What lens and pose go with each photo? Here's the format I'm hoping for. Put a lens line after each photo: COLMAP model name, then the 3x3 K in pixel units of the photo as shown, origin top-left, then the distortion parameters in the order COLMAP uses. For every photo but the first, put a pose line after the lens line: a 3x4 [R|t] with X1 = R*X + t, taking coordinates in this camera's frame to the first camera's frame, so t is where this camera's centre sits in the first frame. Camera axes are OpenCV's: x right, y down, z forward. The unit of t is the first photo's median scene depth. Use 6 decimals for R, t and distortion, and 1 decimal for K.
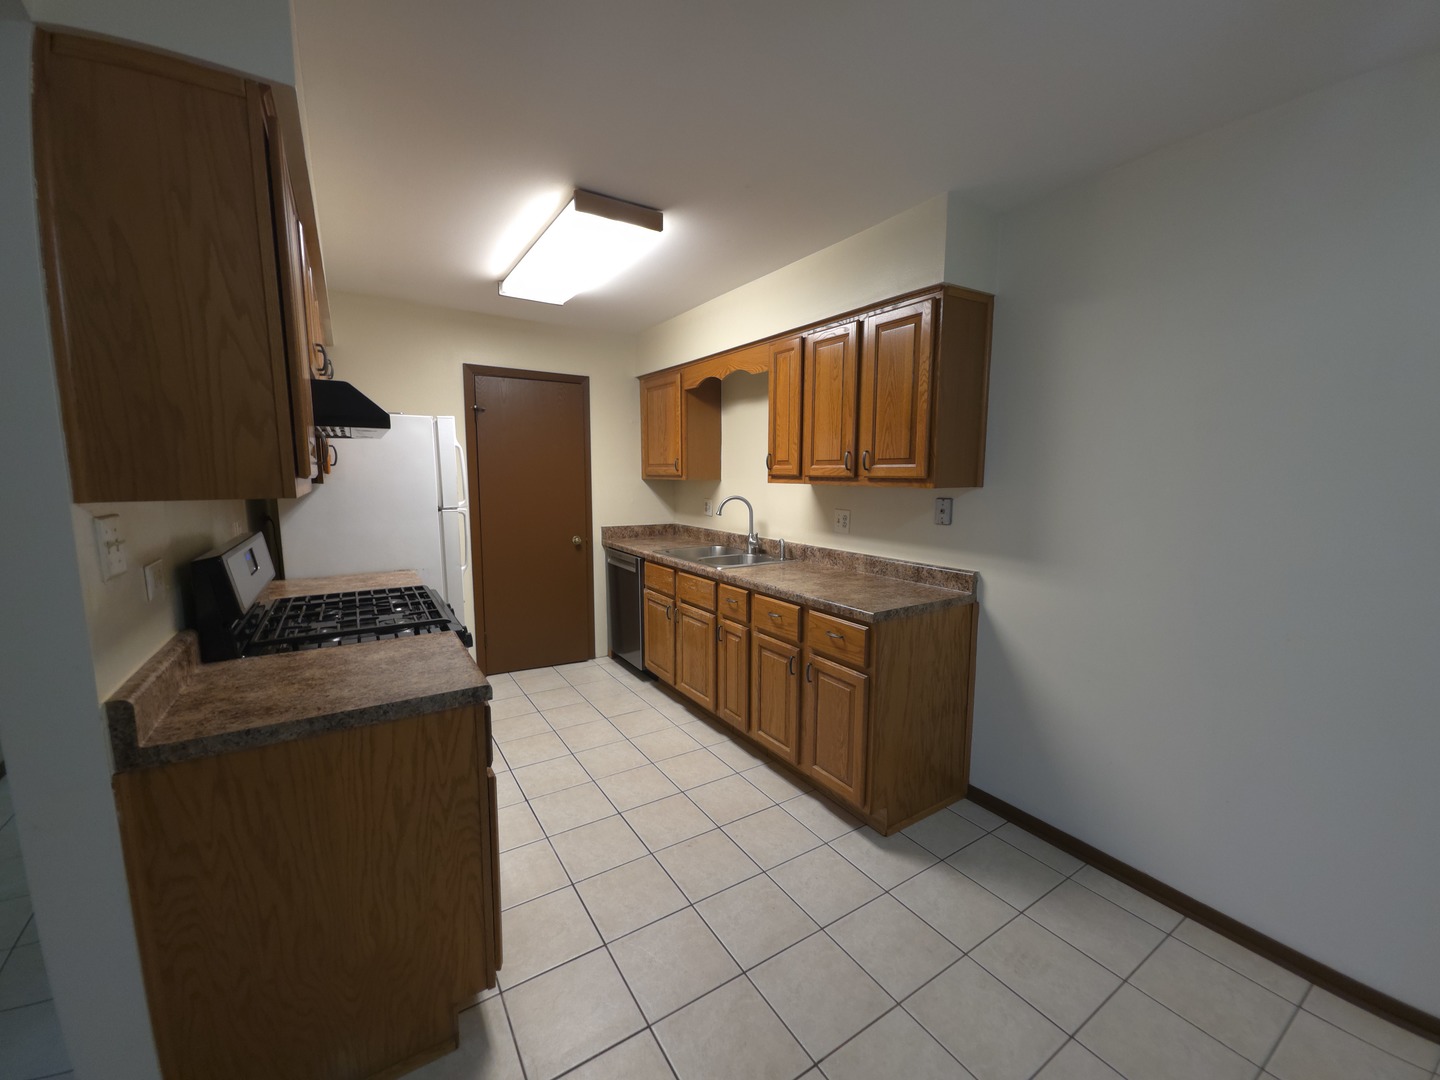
lens RADIAL K [[571.9, 0, 720.1], [0, 571.9, 539.7], [0, 0, 1]] dist [0.002058, -0.002080]
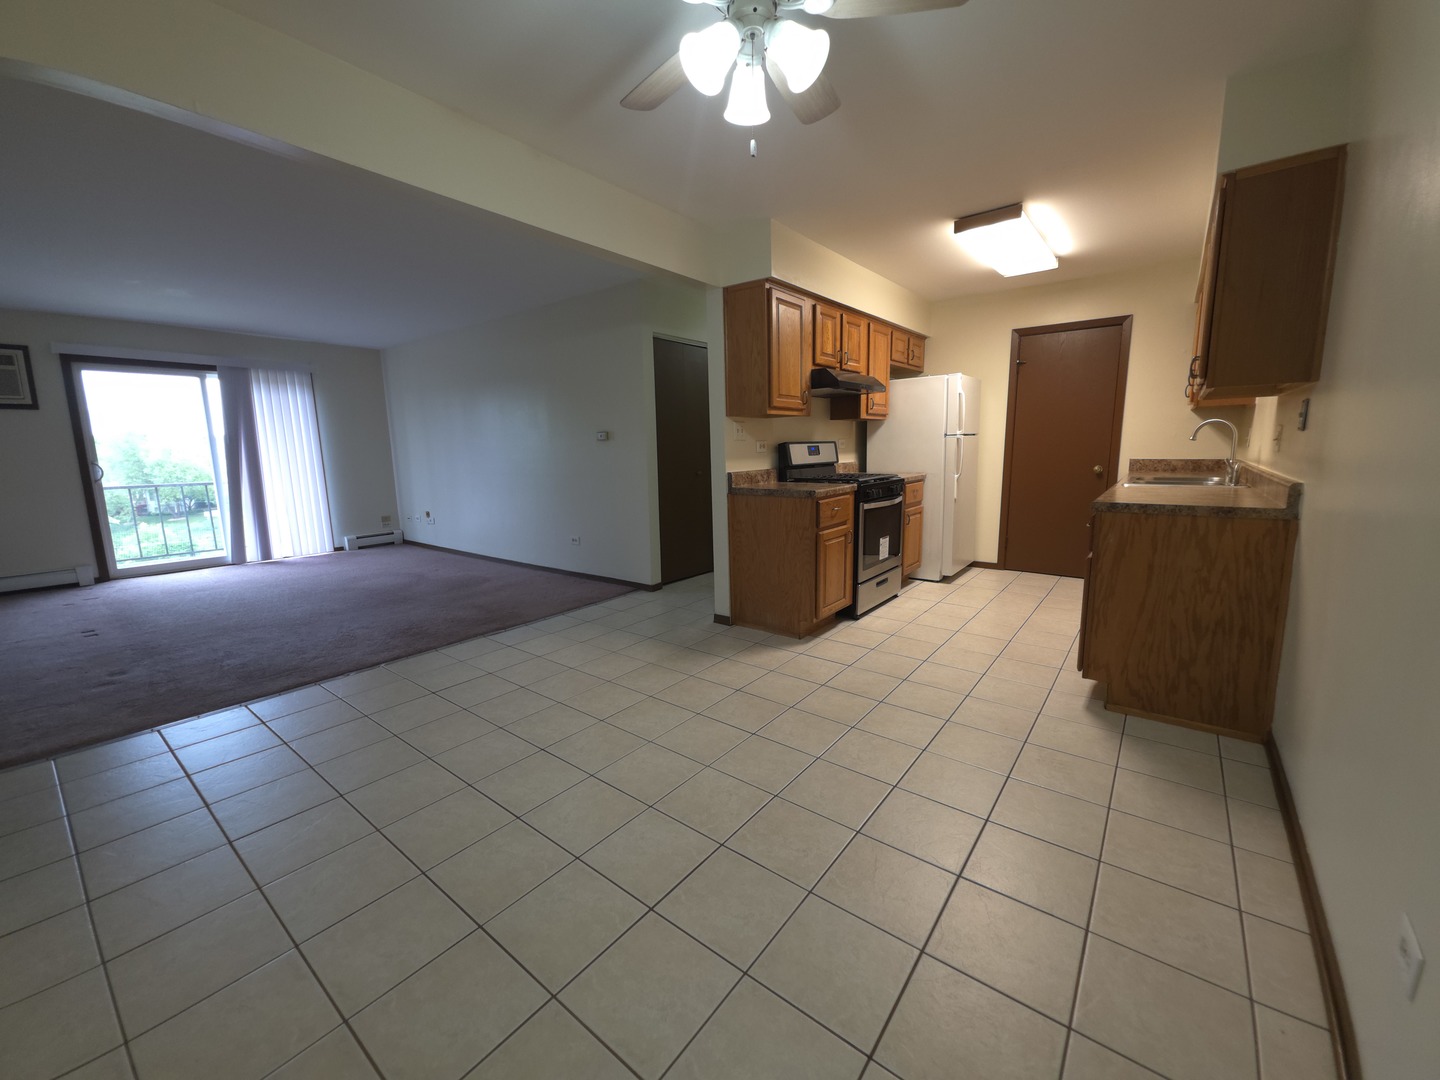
lens RADIAL K [[571.9, 0, 715.6], [0, 571.9, 544.2], [0, 0, 1]] dist [0.002058, -0.002080]
pose [[0.319753, 0.150675, -0.935444, 0.999775], [-0.088638, 0.987702, 0.128794, 0.115294], [0.943346, 0.041734, 0.329176, -0.104888]]
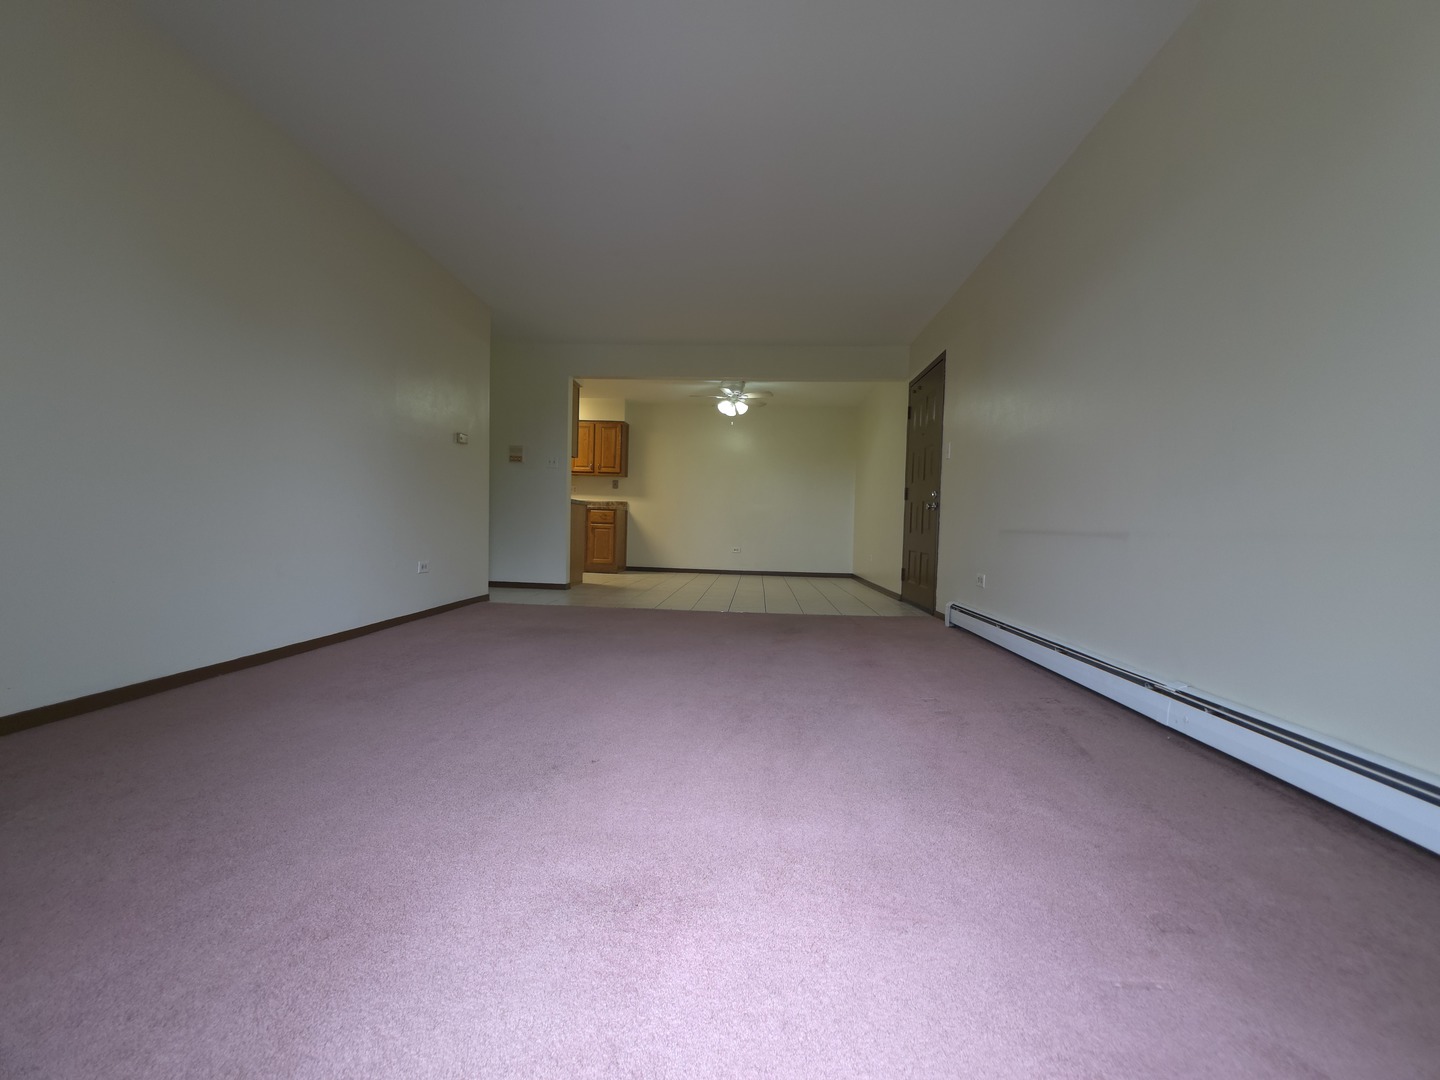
lens RADIAL K [[571.9, 0, 720.4], [0, 571.9, 540.8], [0, 0, 1]] dist [0.002058, -0.002080]
pose [[0.576640, -0.003247, 0.816992, -2.085298], [0.063327, 0.997161, -0.040734, 0.476981], [-0.814540, 0.075227, 0.575209, -1.466421]]
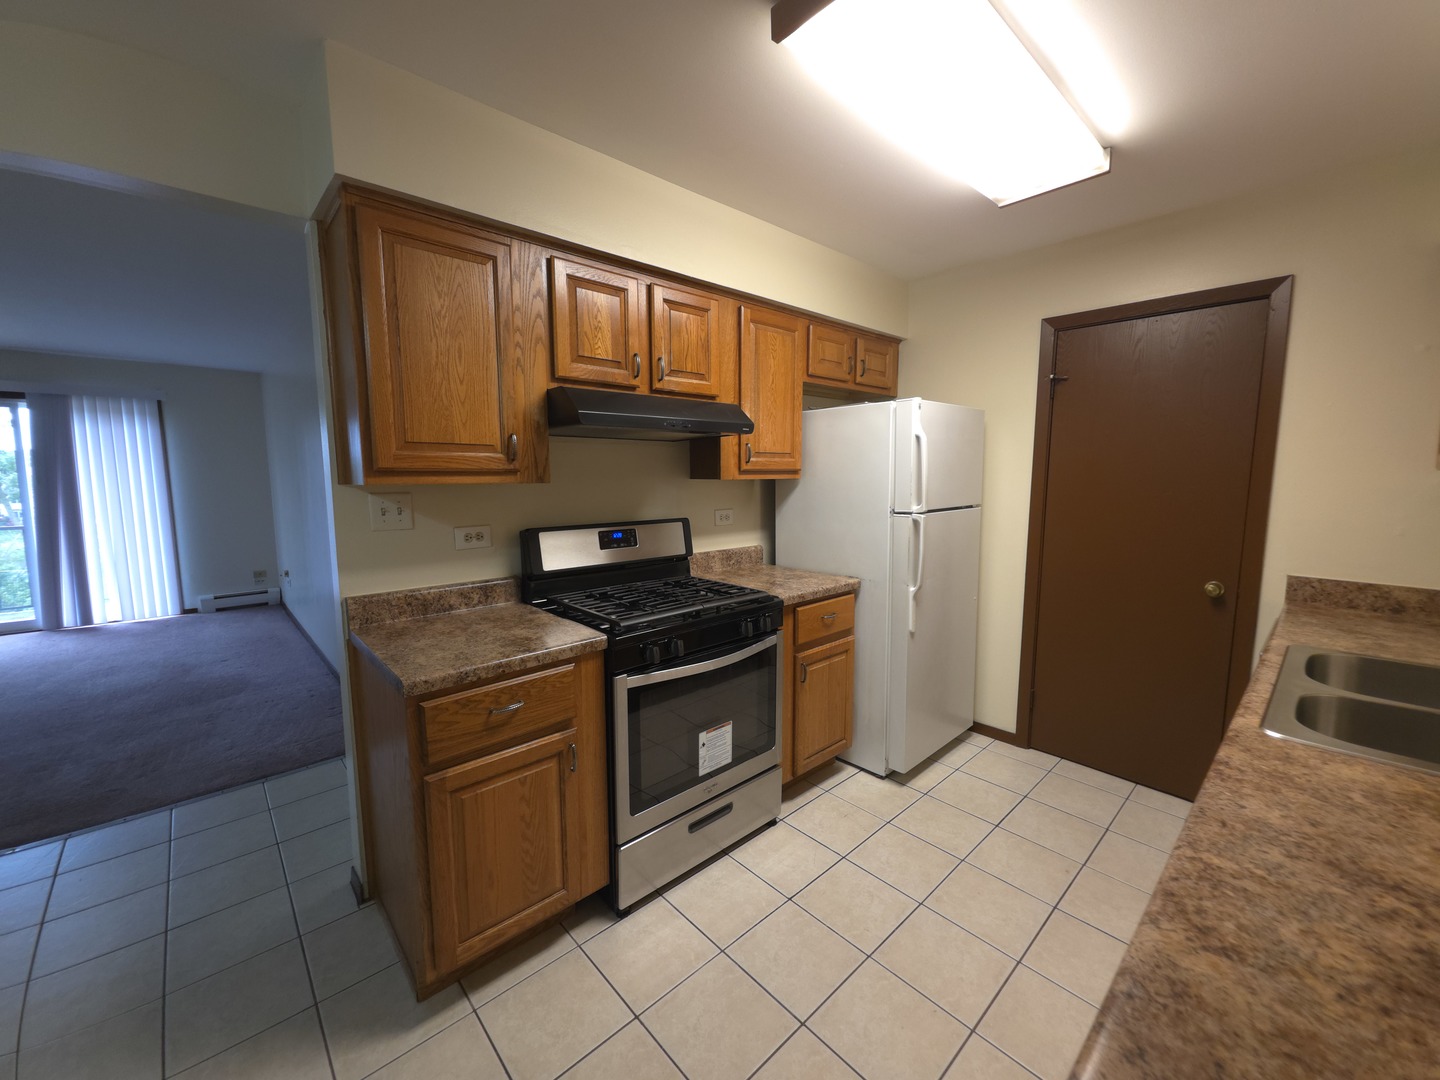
lens RADIAL K [[571.9, 0, 716.7], [0, 571.9, 543.2], [0, 0, 1]] dist [0.002058, -0.002080]
pose [[0.164846, 0.114764, -0.979620, 0.352054], [-0.112245, 0.988938, 0.096967, -0.077268], [0.979912, 0.093972, 0.175904, 0.757800]]
